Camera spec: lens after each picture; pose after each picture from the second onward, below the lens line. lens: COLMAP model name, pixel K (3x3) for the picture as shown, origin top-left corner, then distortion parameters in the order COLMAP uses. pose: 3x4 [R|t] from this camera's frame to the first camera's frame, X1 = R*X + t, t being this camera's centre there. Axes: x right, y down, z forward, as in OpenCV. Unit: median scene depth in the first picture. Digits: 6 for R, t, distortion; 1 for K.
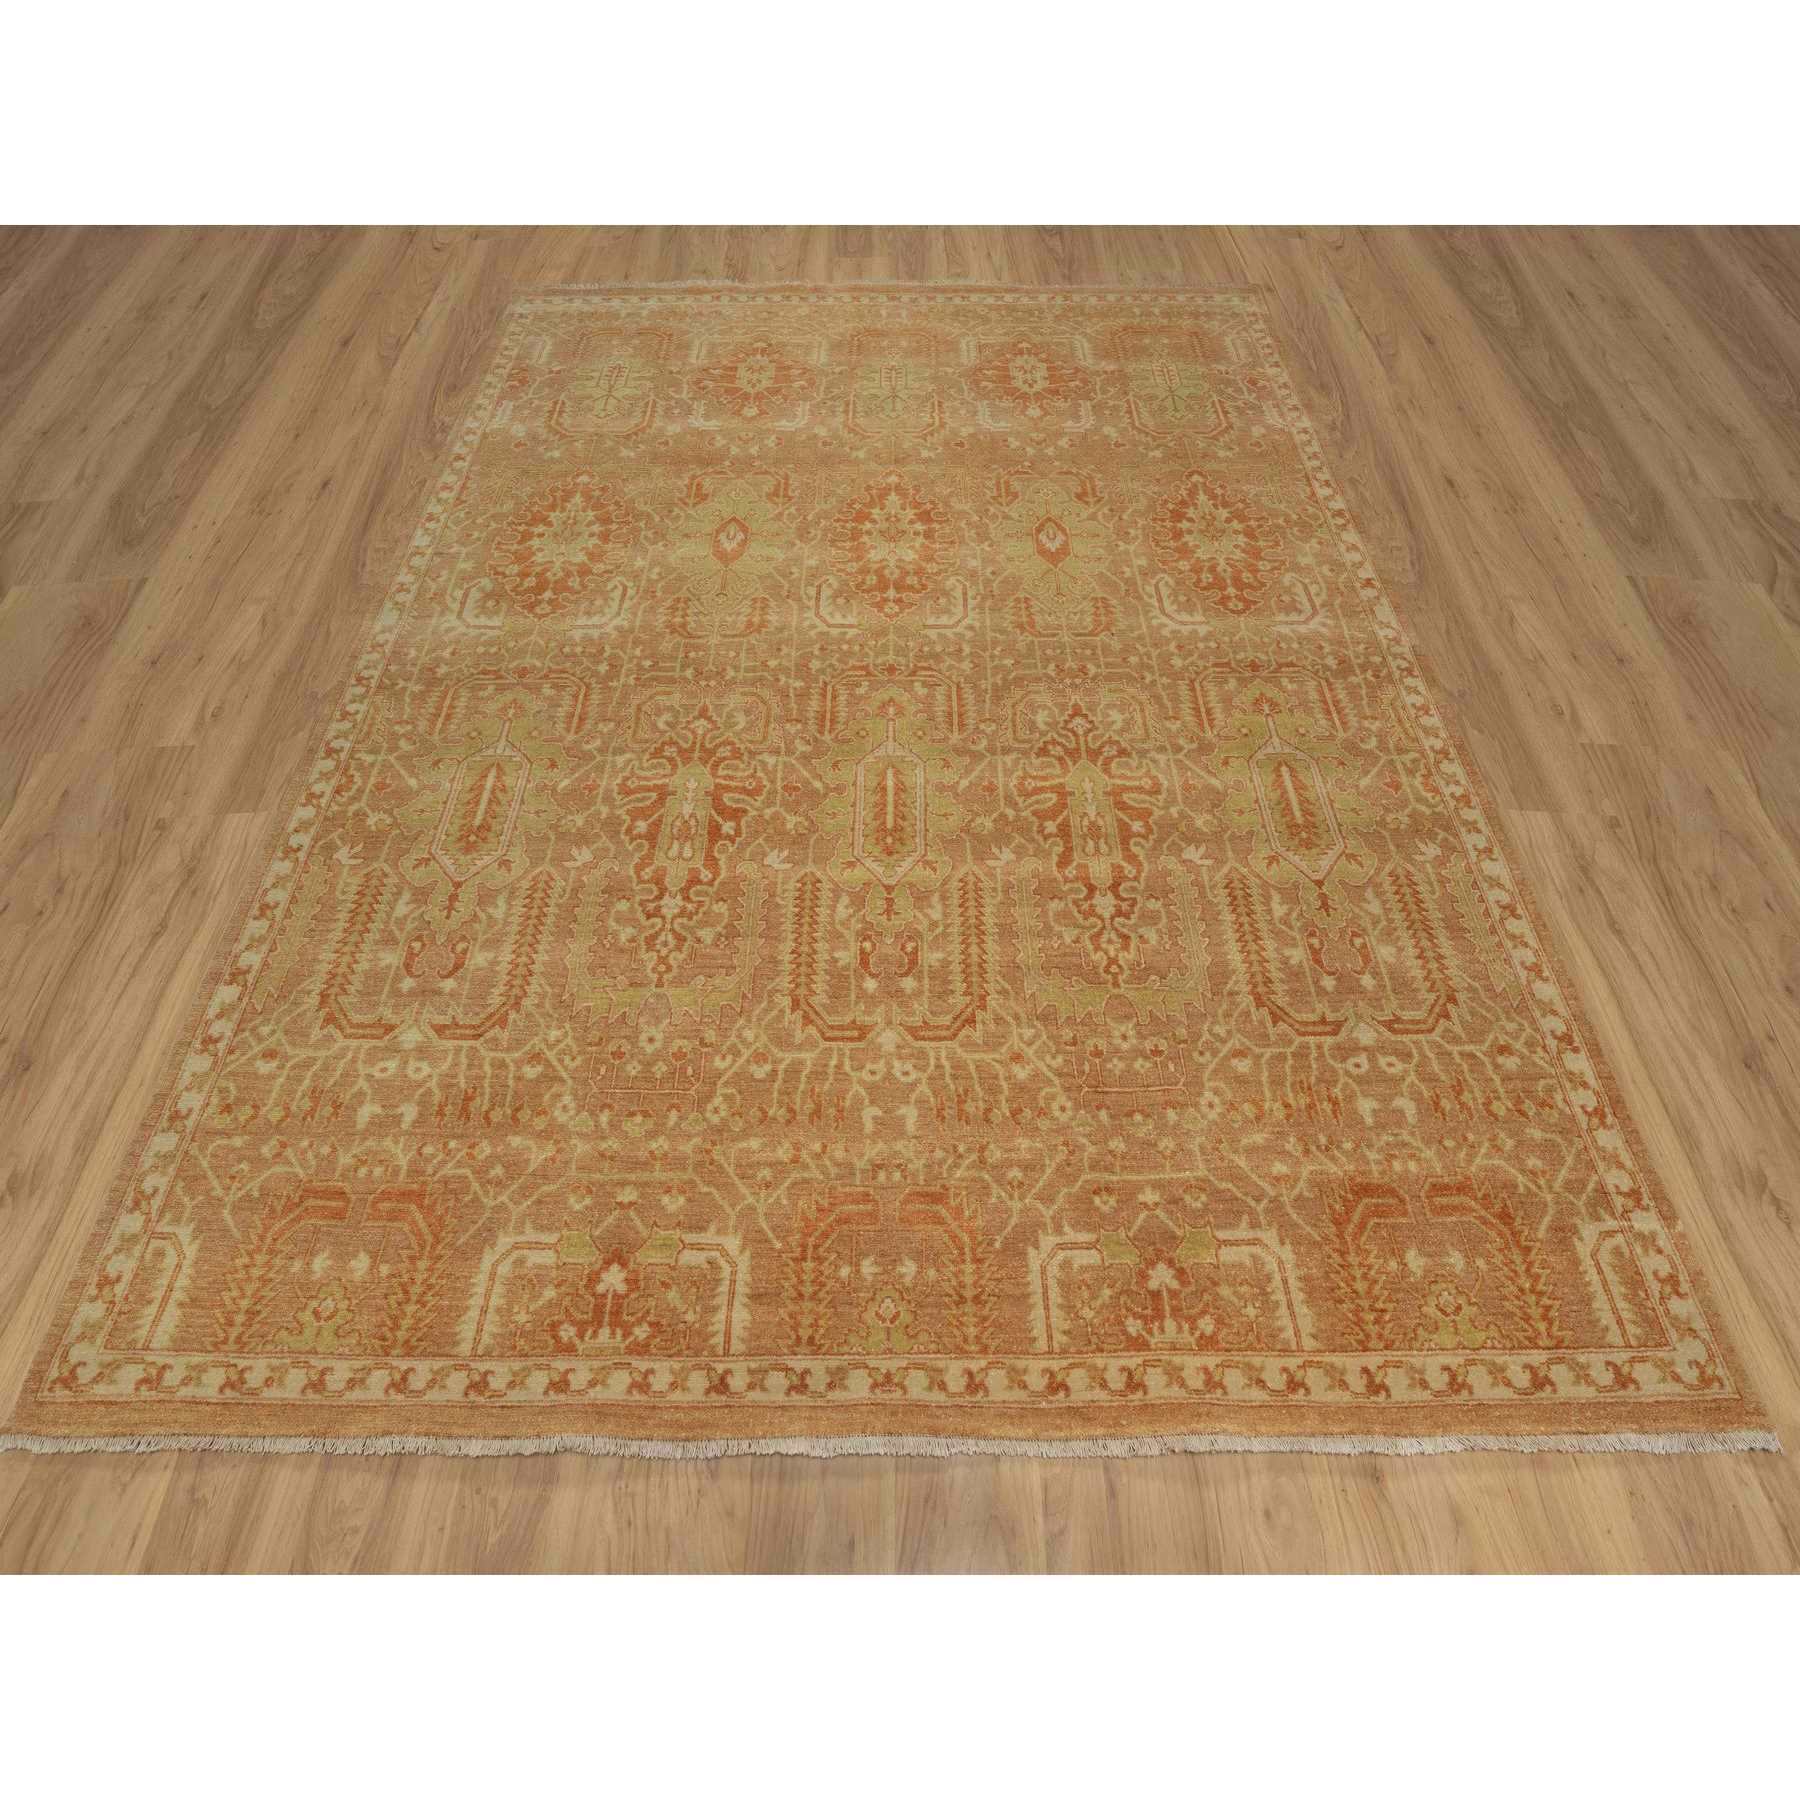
lens RADIAL K [[1128.8, 0, 858.8], [0, 1128.8, 847.1], [0, 0, 1]] dist [0.000519, -0.000521]
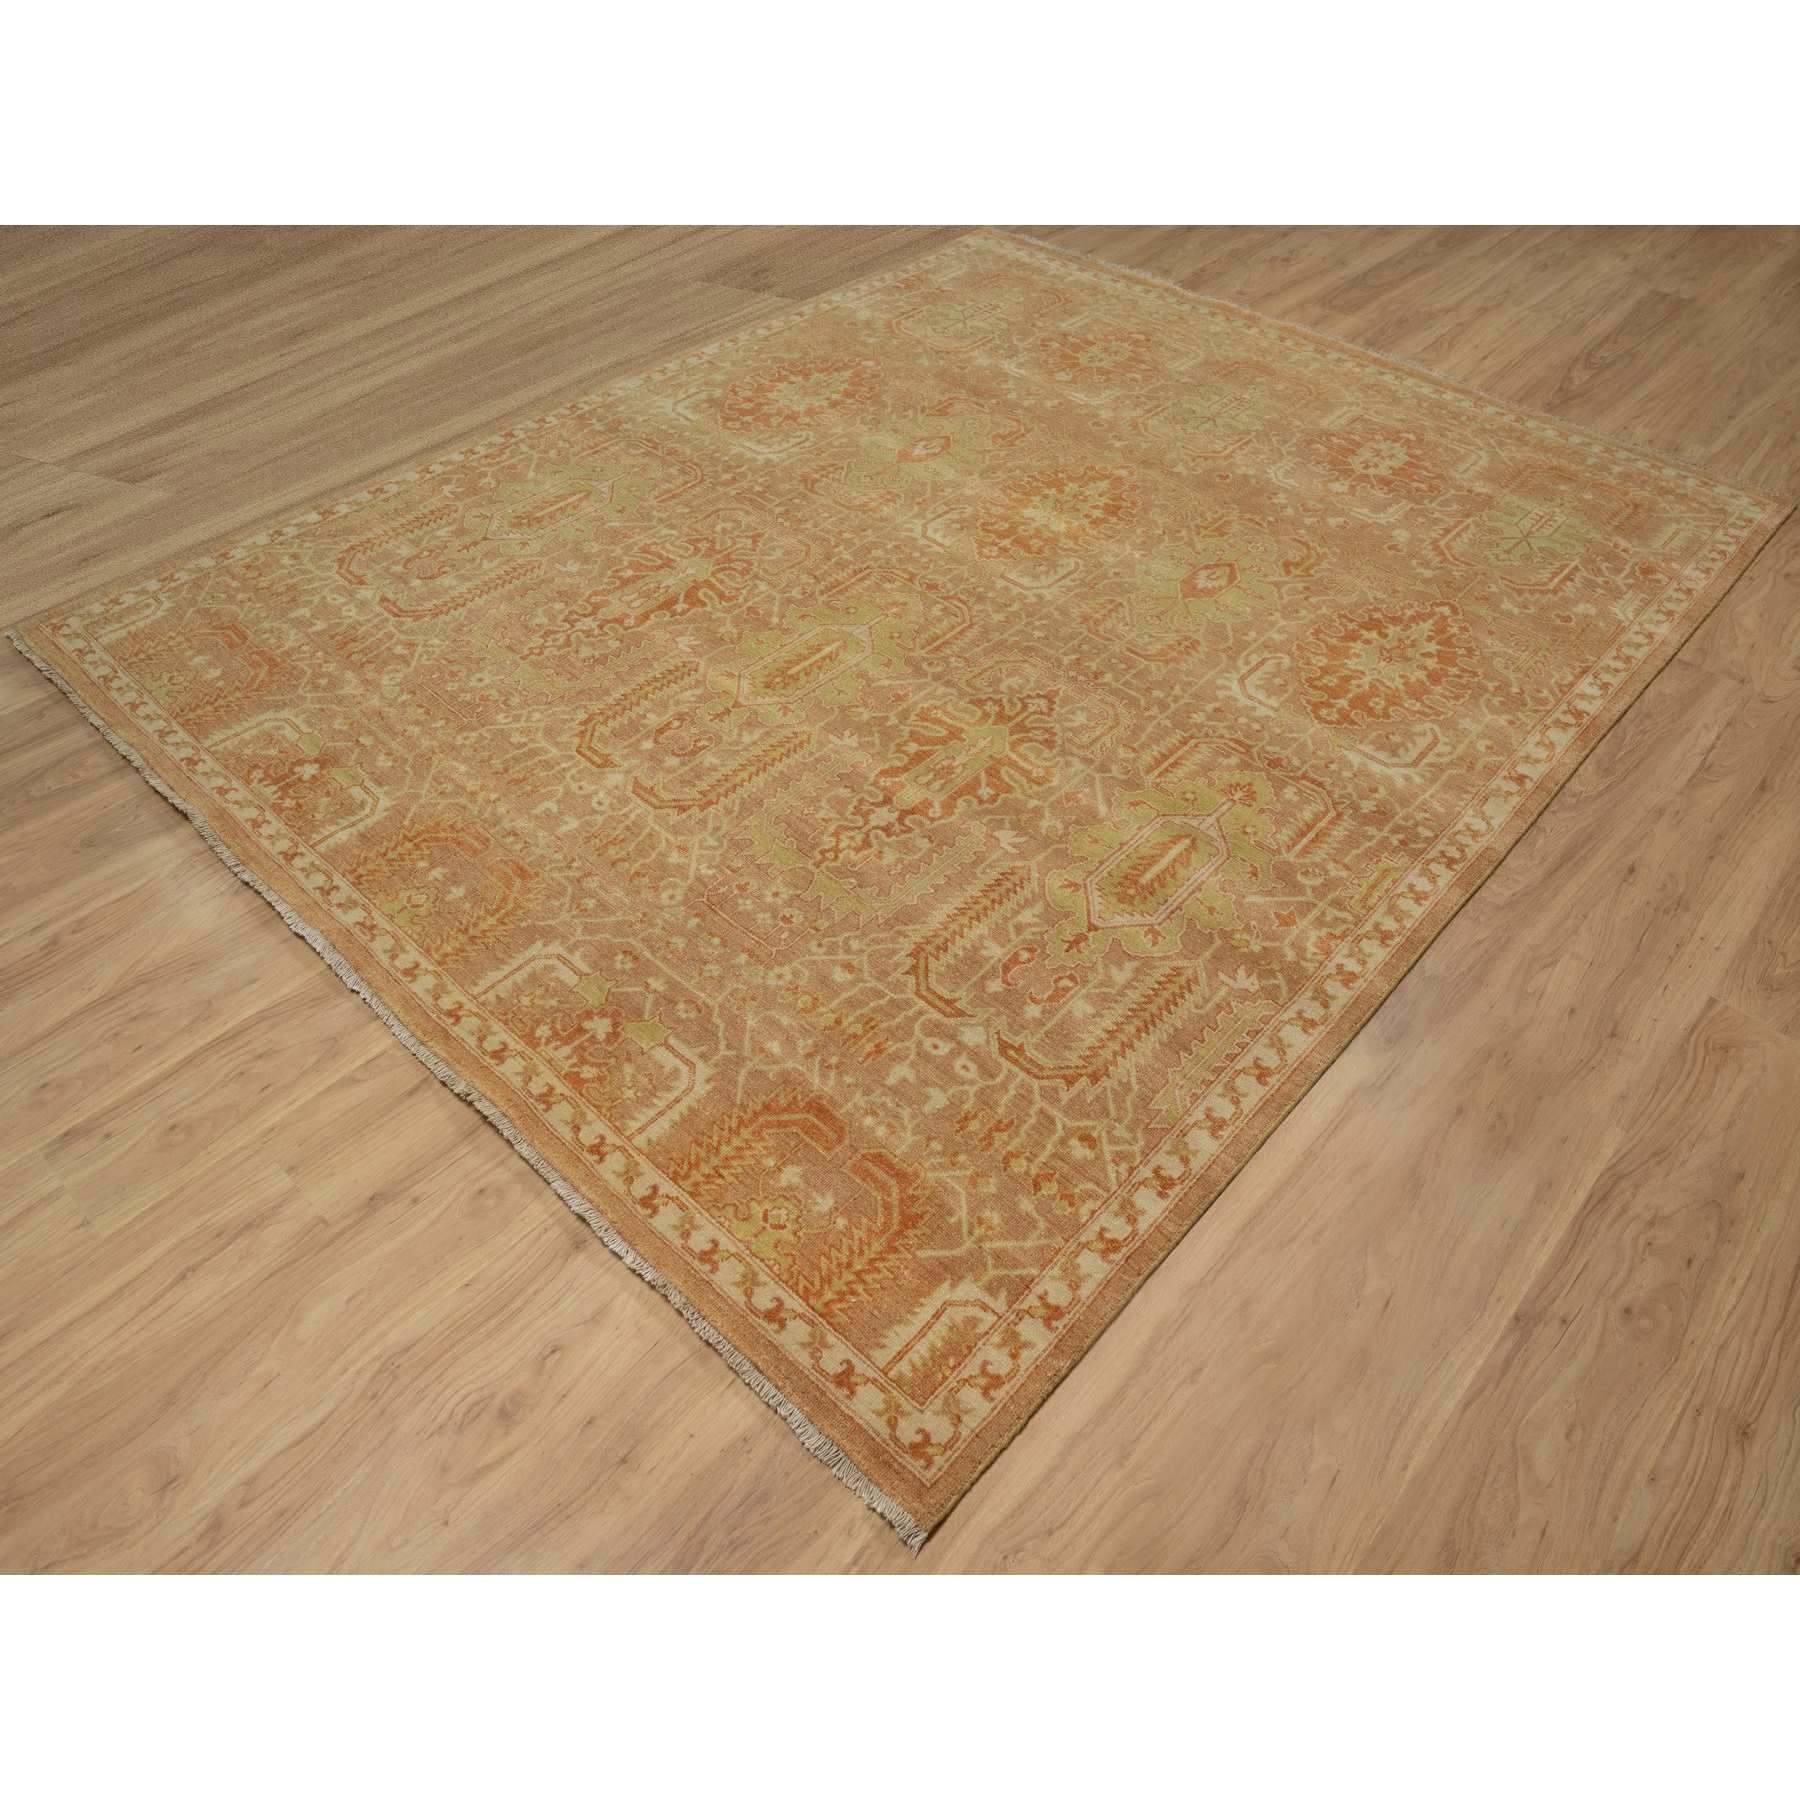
lens RADIAL K [[1235.1, 0, 899.7], [0, 1235.1, 844.6], [0, 0, 1]] dist [-0.003593, 0.001812]
pose [[0.741892, 0.492292, -0.455242, 0.839229], [-0.526479, 0.848127, 0.059167, -0.003664], [0.415230, 0.195780, 0.888400, -0.006309]]
